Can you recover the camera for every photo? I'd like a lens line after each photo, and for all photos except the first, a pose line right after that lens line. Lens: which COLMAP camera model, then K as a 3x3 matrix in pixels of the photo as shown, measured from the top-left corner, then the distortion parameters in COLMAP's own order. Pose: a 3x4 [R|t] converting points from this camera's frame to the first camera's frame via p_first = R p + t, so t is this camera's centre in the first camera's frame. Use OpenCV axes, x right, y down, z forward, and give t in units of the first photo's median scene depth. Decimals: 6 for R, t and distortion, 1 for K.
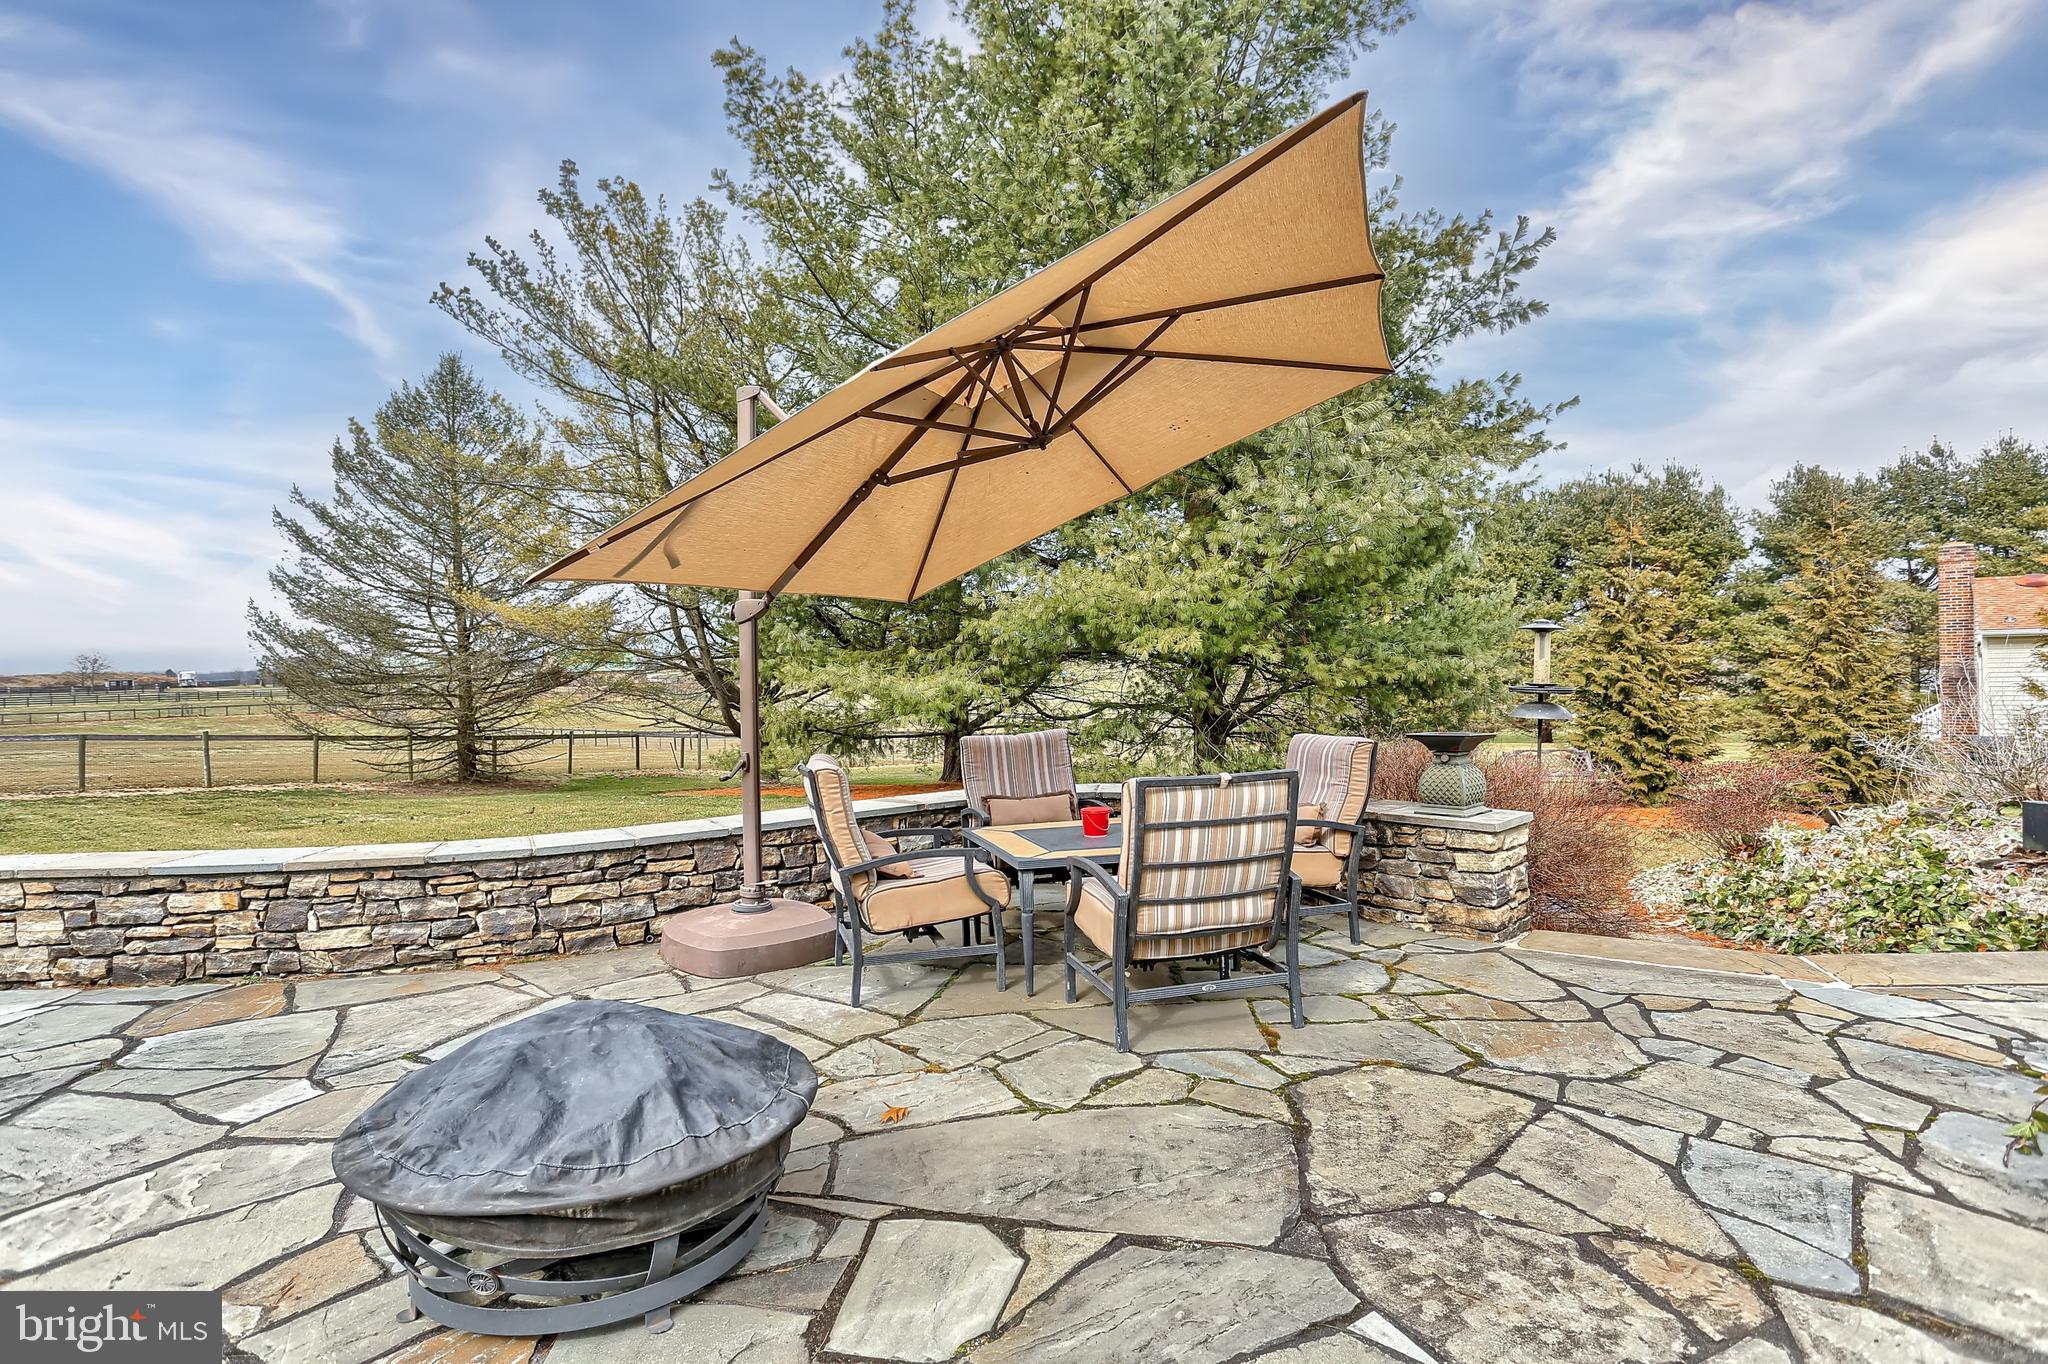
lens RADIAL K [[1089.4, 0, 1021.4], [0, 1089.4, 675.8], [0, 0, 1]] dist [-0.022891, 0.008915]
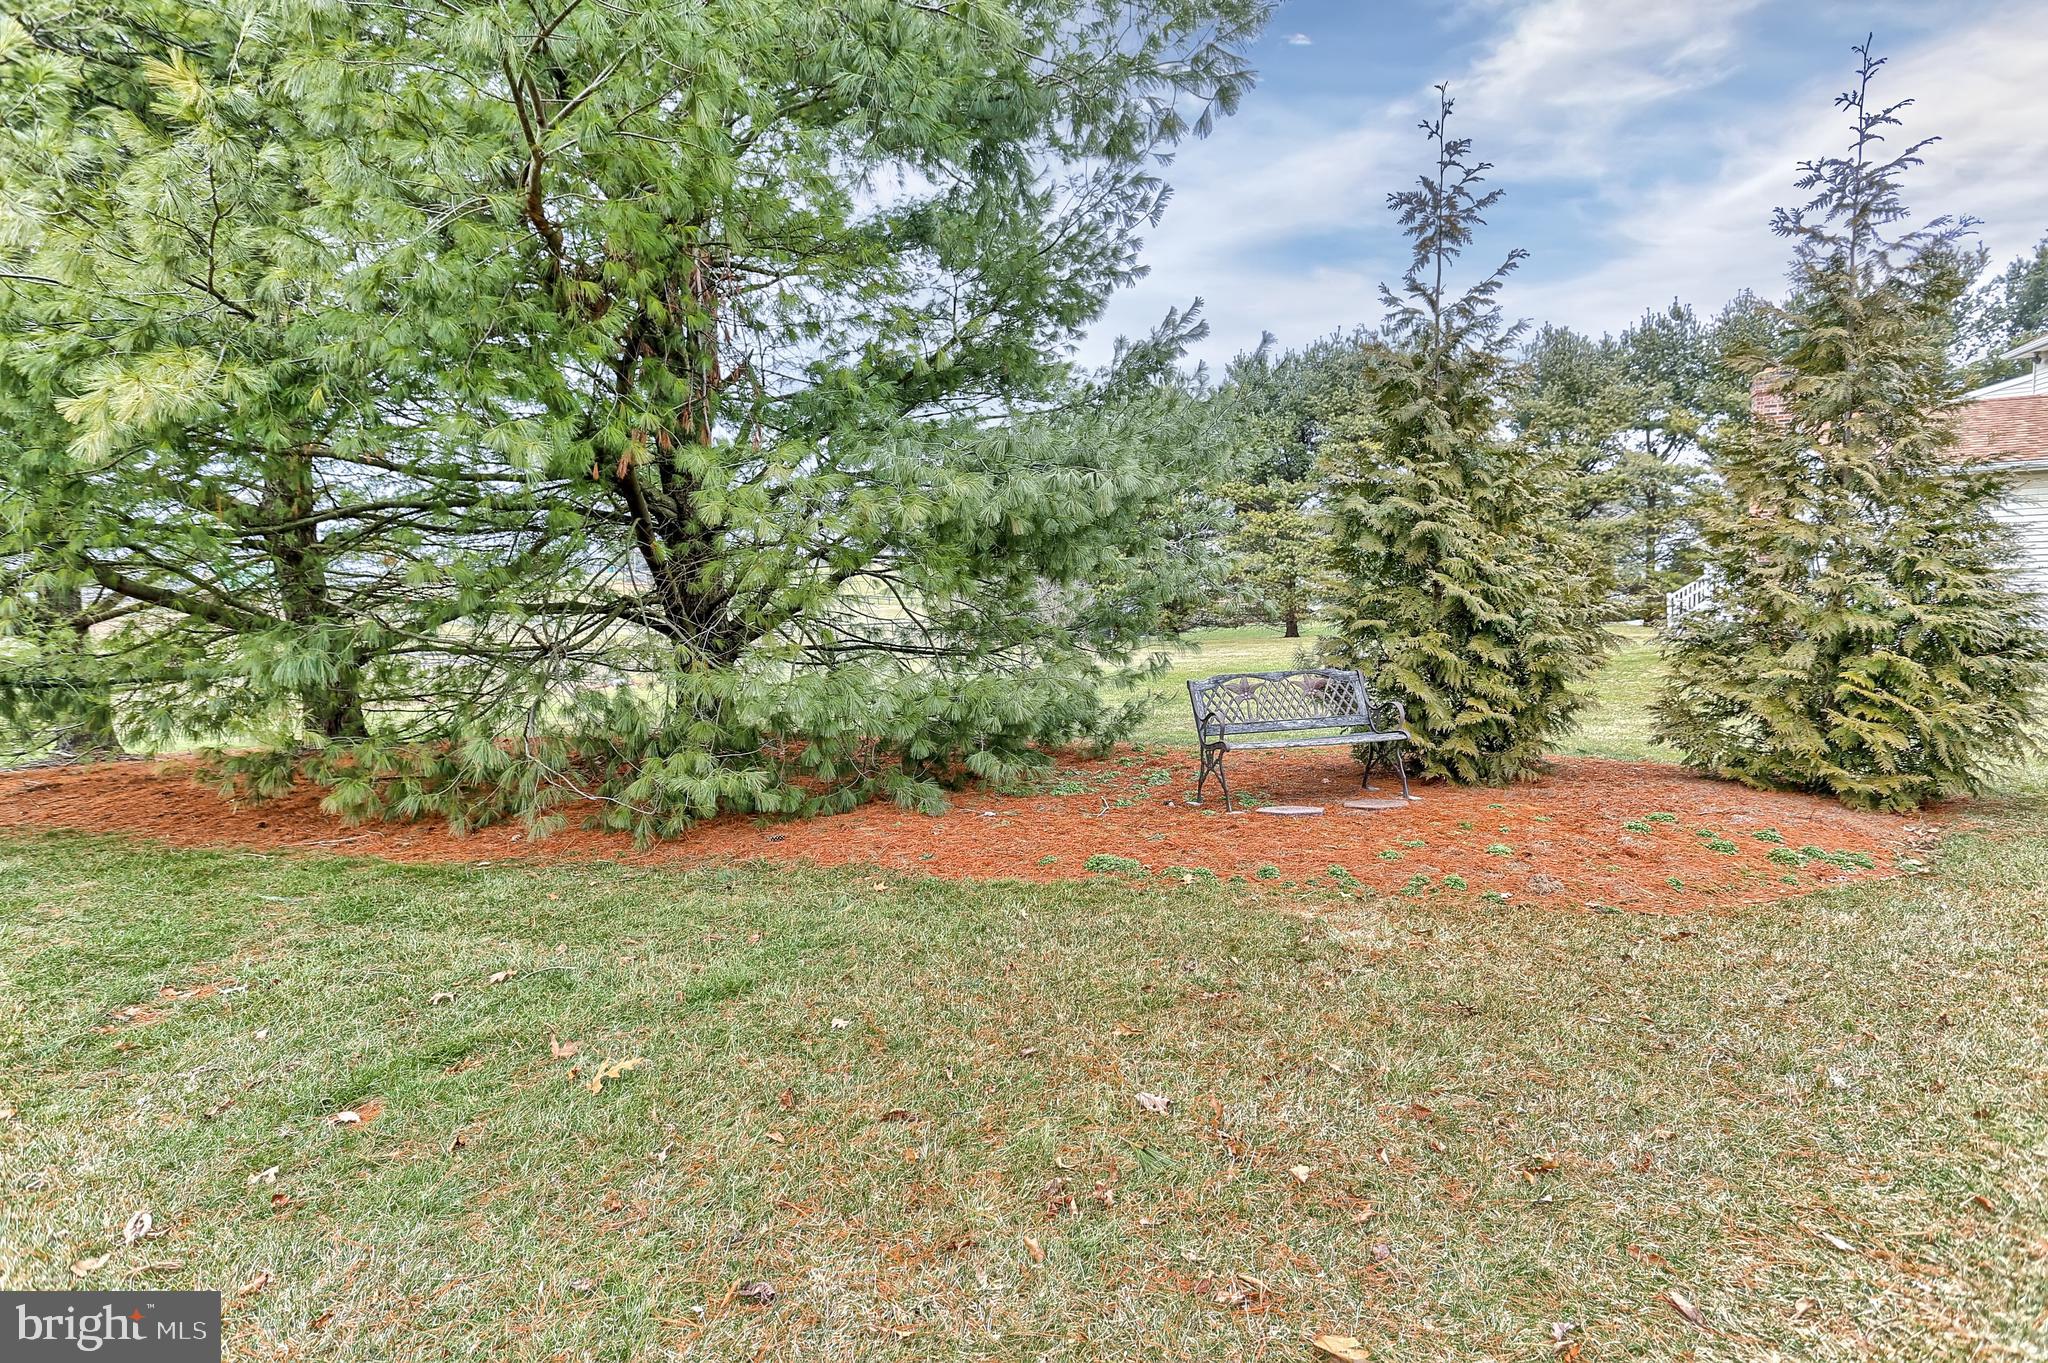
lens RADIAL K [[1089.4, 0, 1026.6], [0, 1089.4, 683.8], [0, 0, 1]] dist [-0.022891, 0.008915]
pose [[0.977677, -0.046202, 0.204972, 0.285755], [0.026839, 0.994994, 0.096262, 0.024710], [-0.208393, -0.088611, 0.974023, 0.568287]]
